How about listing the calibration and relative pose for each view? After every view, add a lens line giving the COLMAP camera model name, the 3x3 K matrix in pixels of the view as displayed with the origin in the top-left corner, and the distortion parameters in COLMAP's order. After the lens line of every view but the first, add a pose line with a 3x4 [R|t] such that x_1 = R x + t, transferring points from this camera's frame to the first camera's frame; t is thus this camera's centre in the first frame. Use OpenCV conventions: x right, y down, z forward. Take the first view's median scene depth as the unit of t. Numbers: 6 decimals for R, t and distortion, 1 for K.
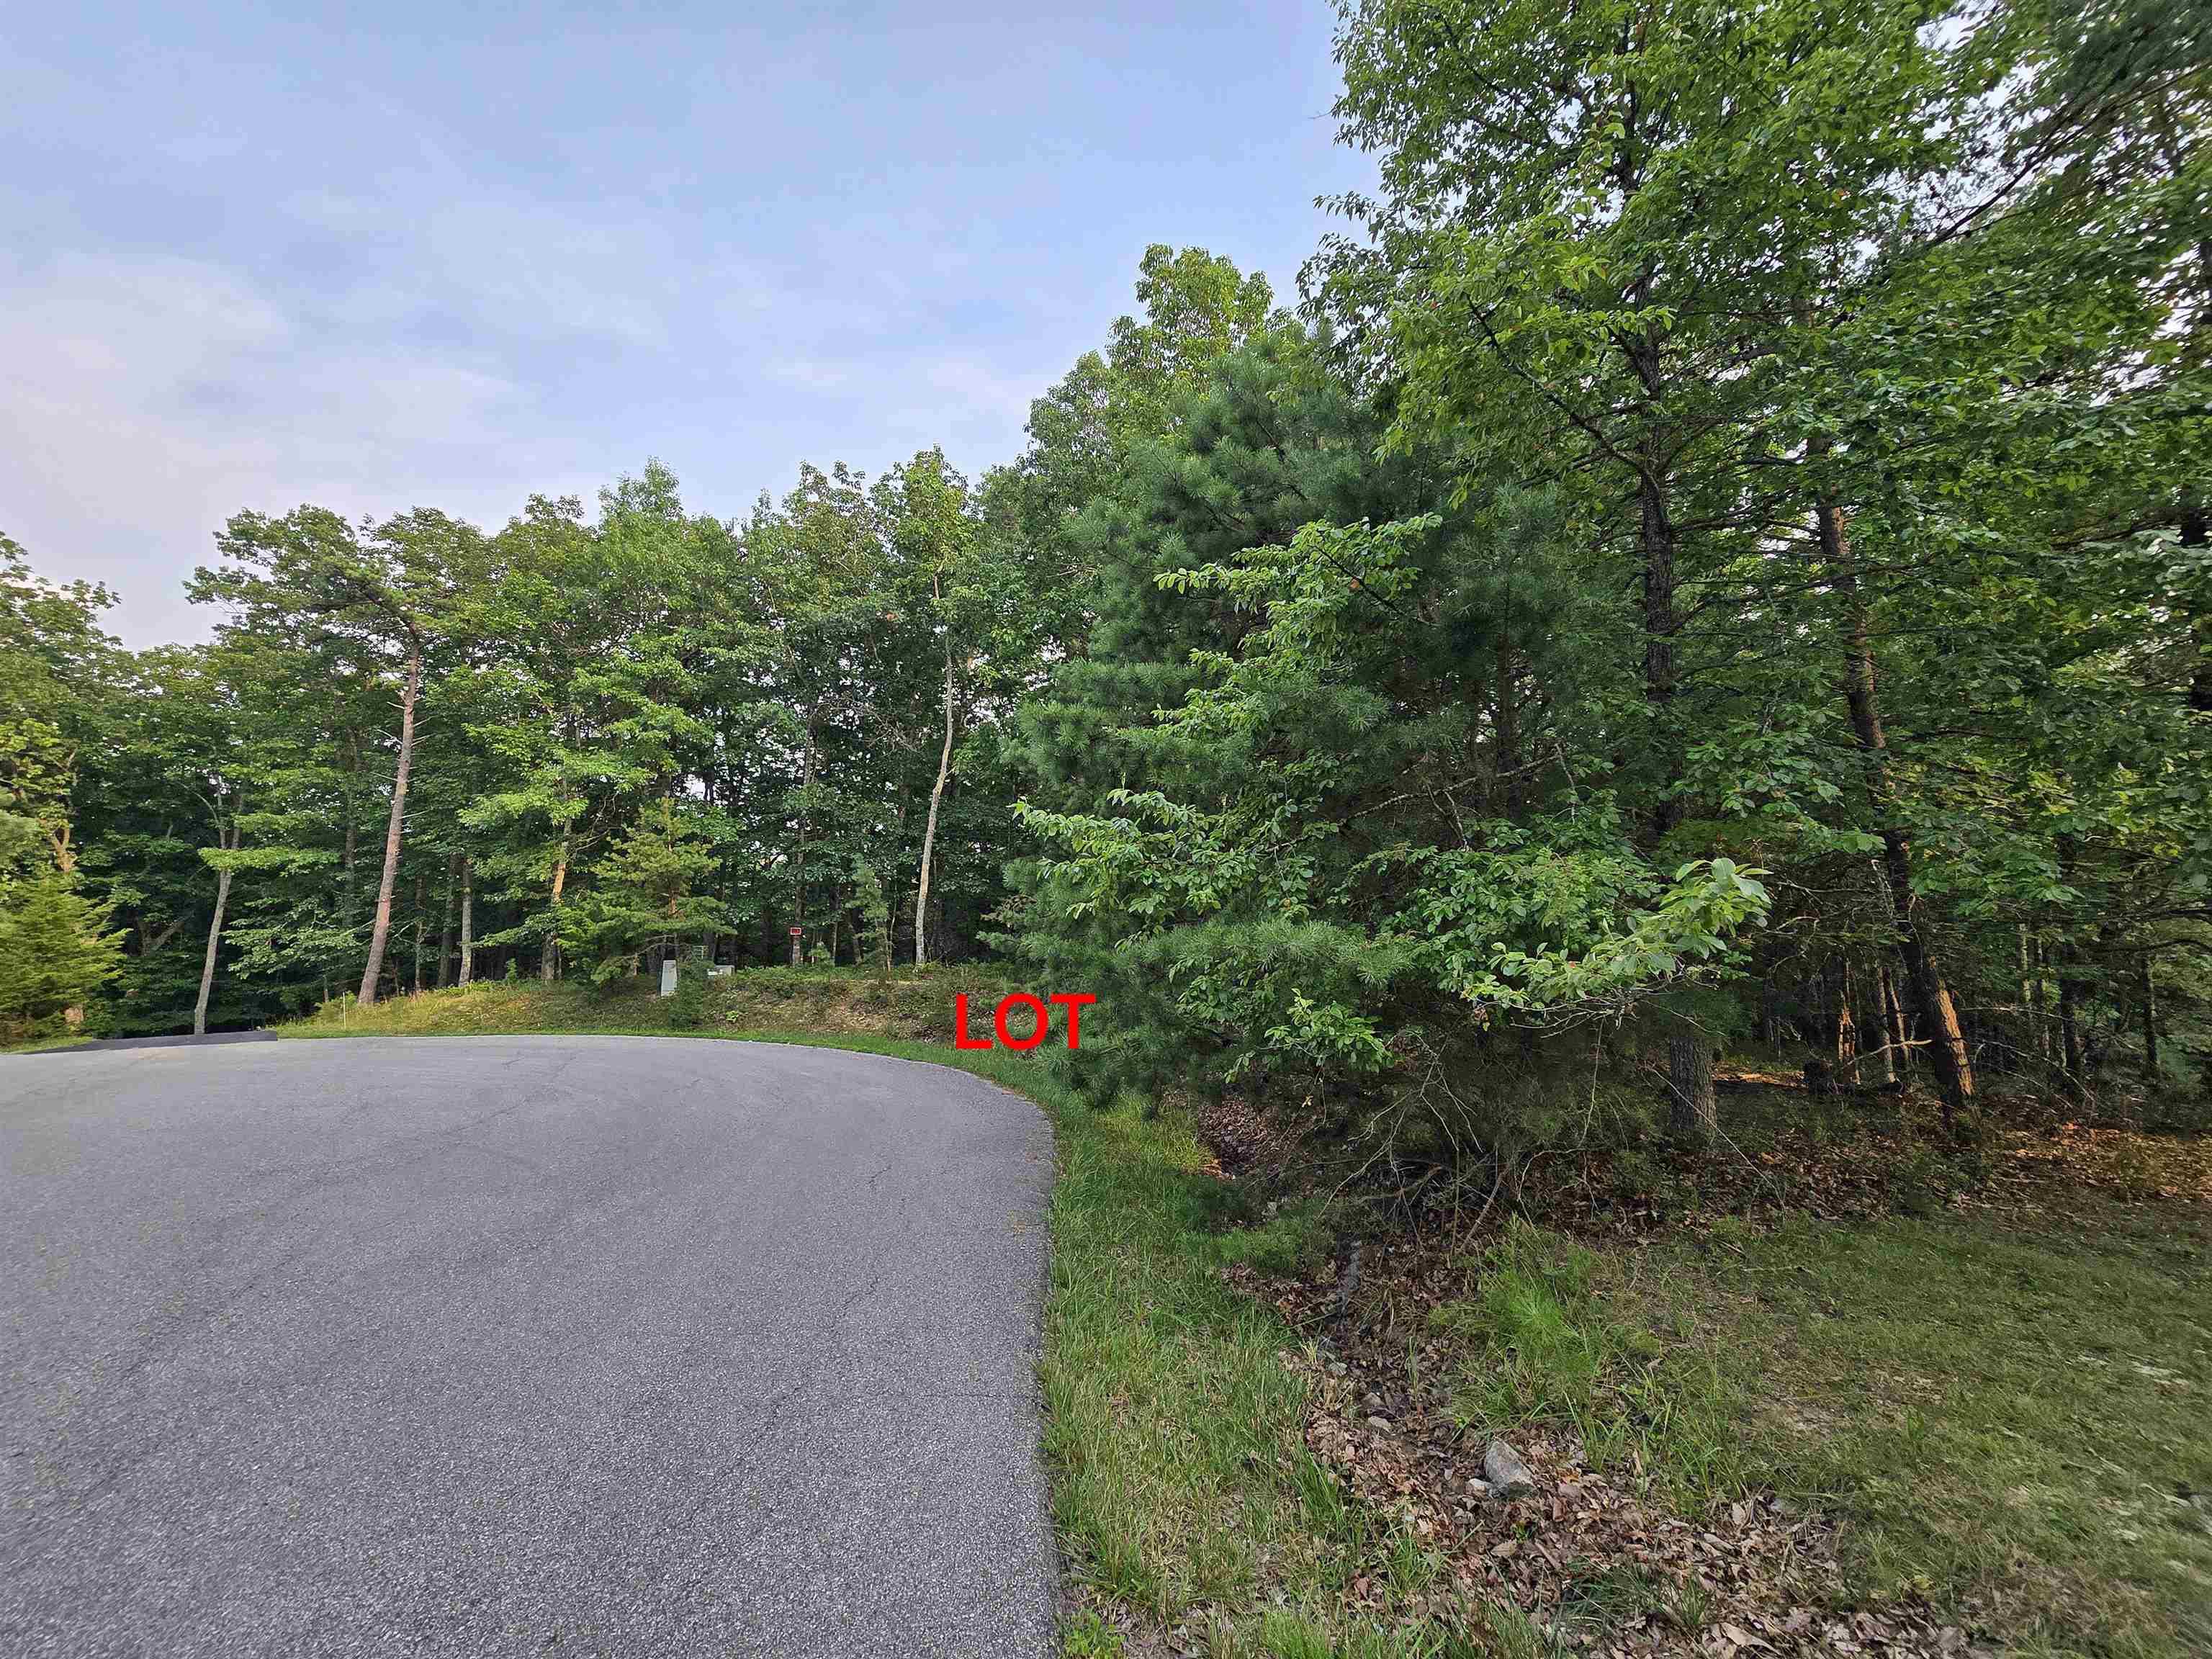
lens RADIAL K [[871.1, 0, 1106.0], [0, 871.1, 829.5], [0, 0, 1]] dist [0.000135, 0.000091]
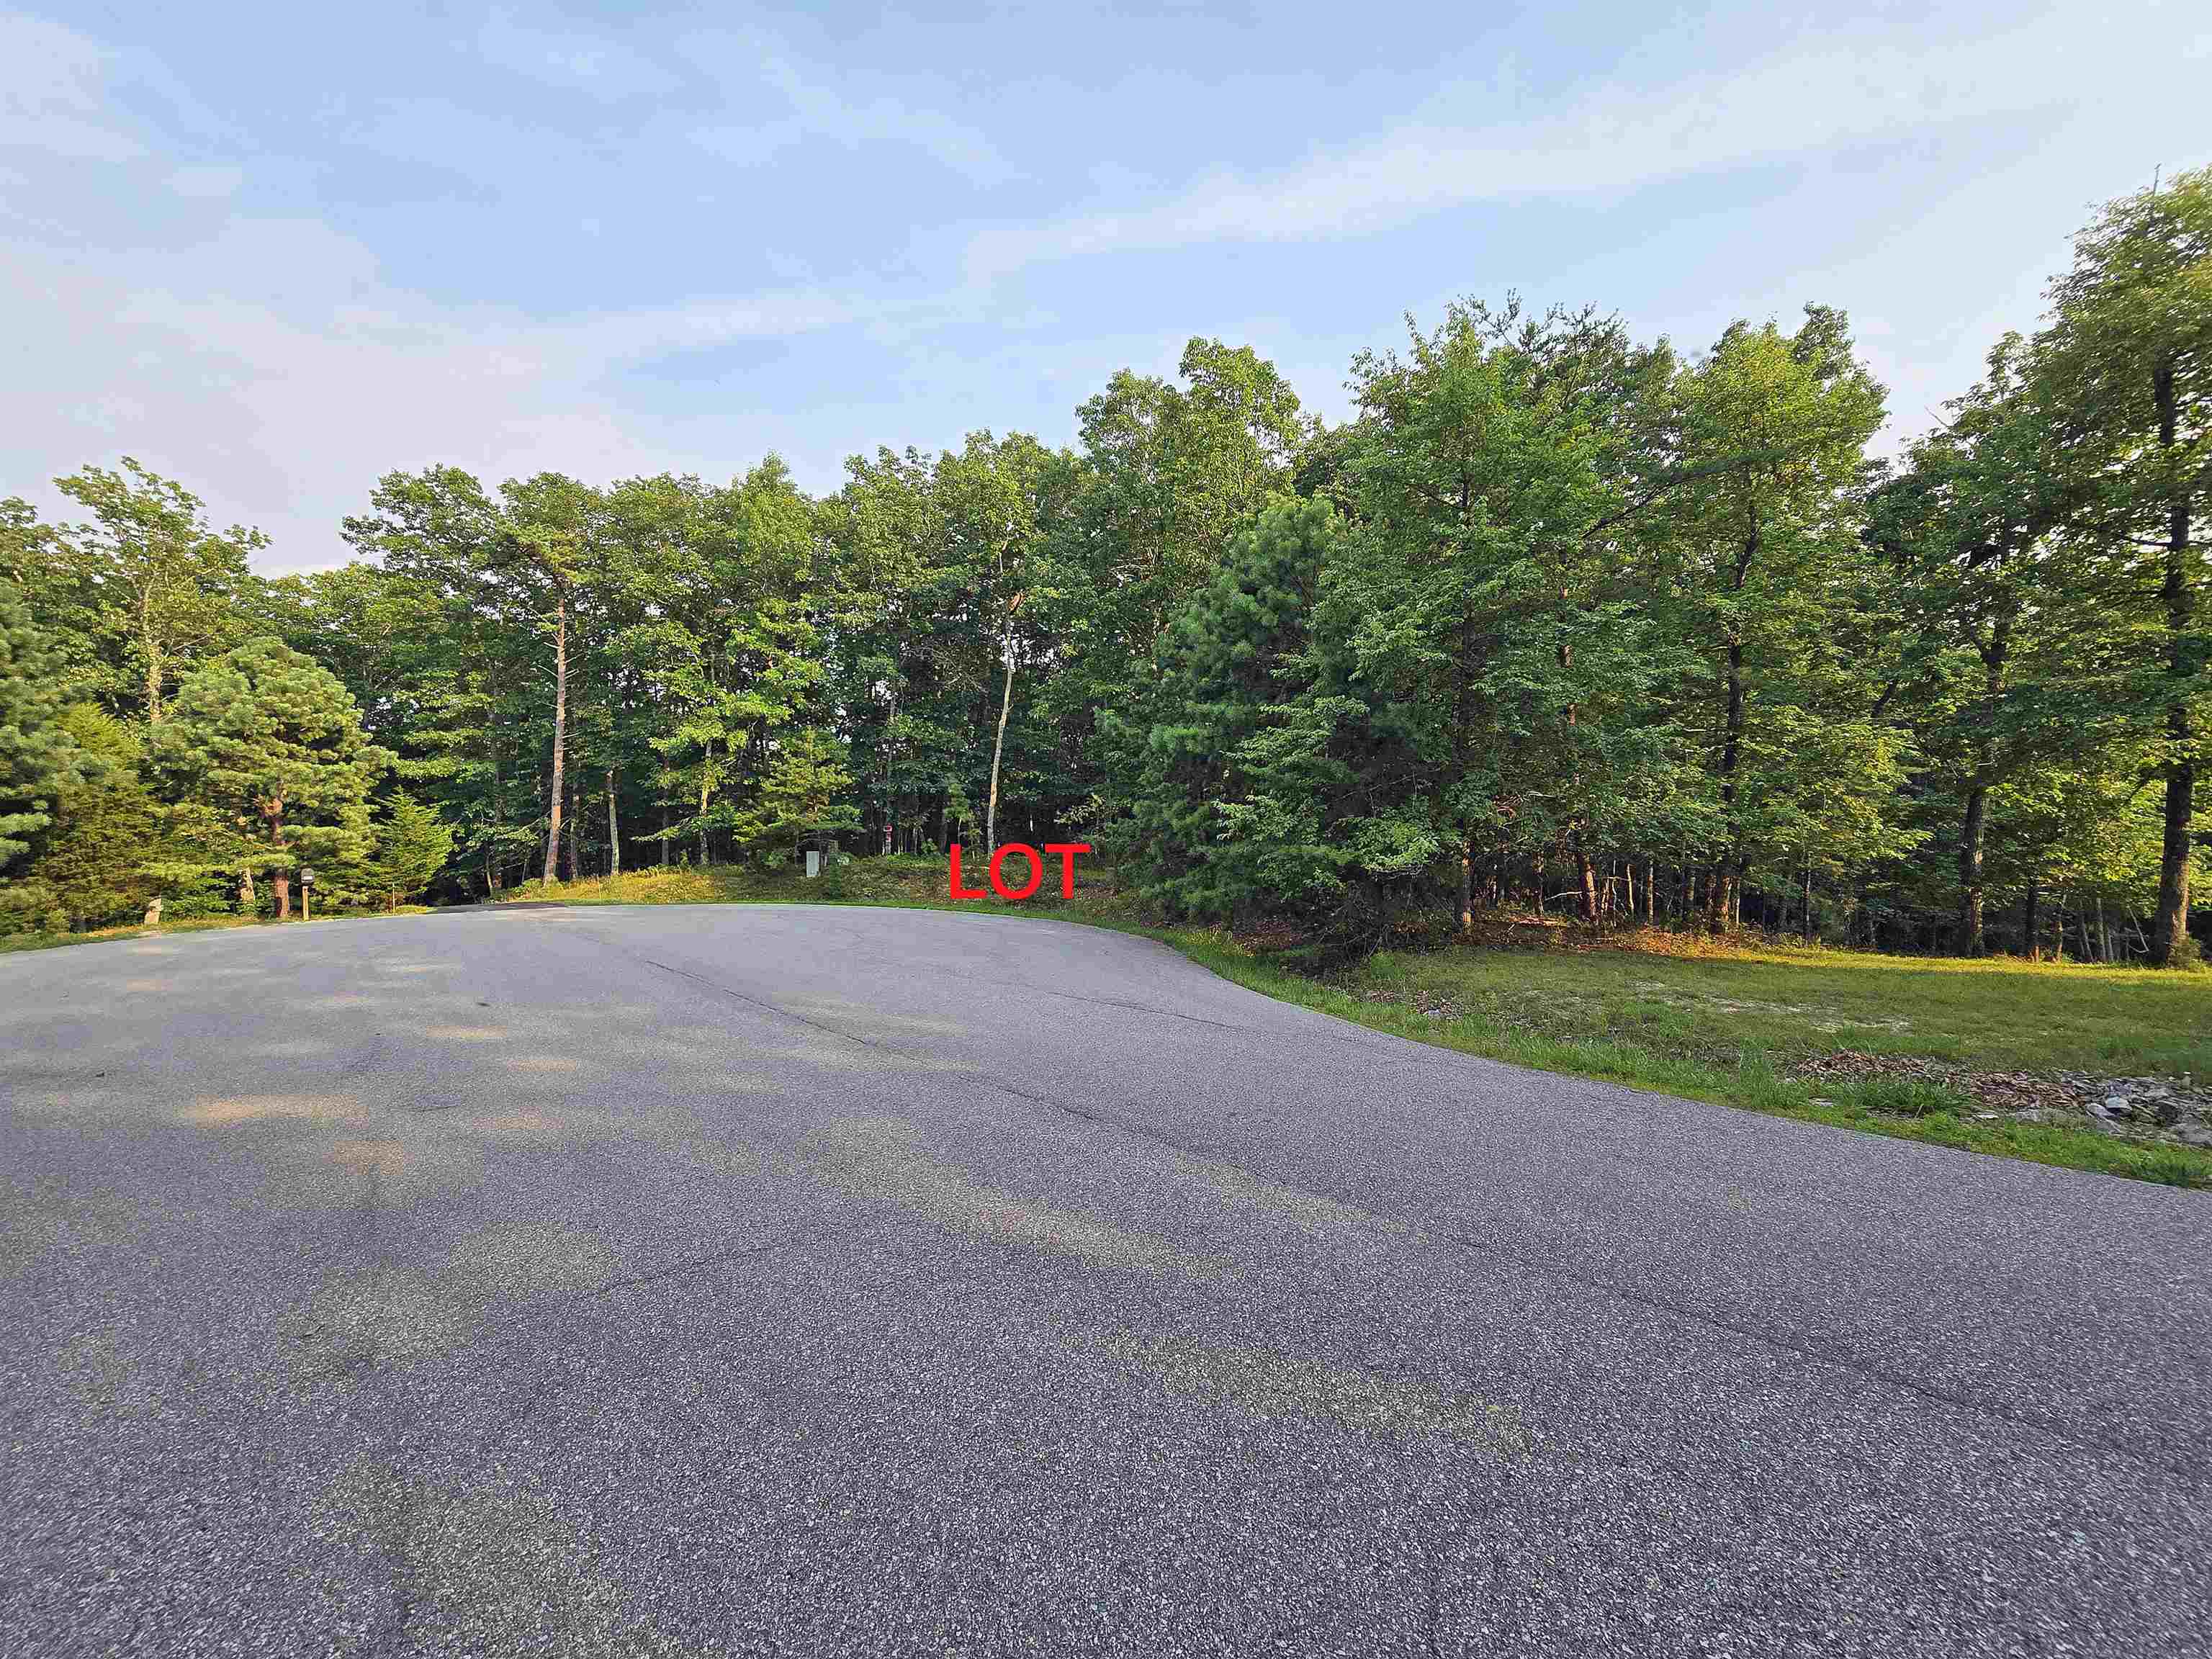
lens RADIAL K [[834.8, 0, 1106.0], [0, 834.8, 829.5], [0, 0, 1]] dist [0.001168, 0.000048]
pose [[0.999134, 0.003010, 0.041497, -0.100079], [-0.008197, 0.992075, 0.125377, -0.048443], [-0.040791, -0.125609, 0.991241, -0.292254]]
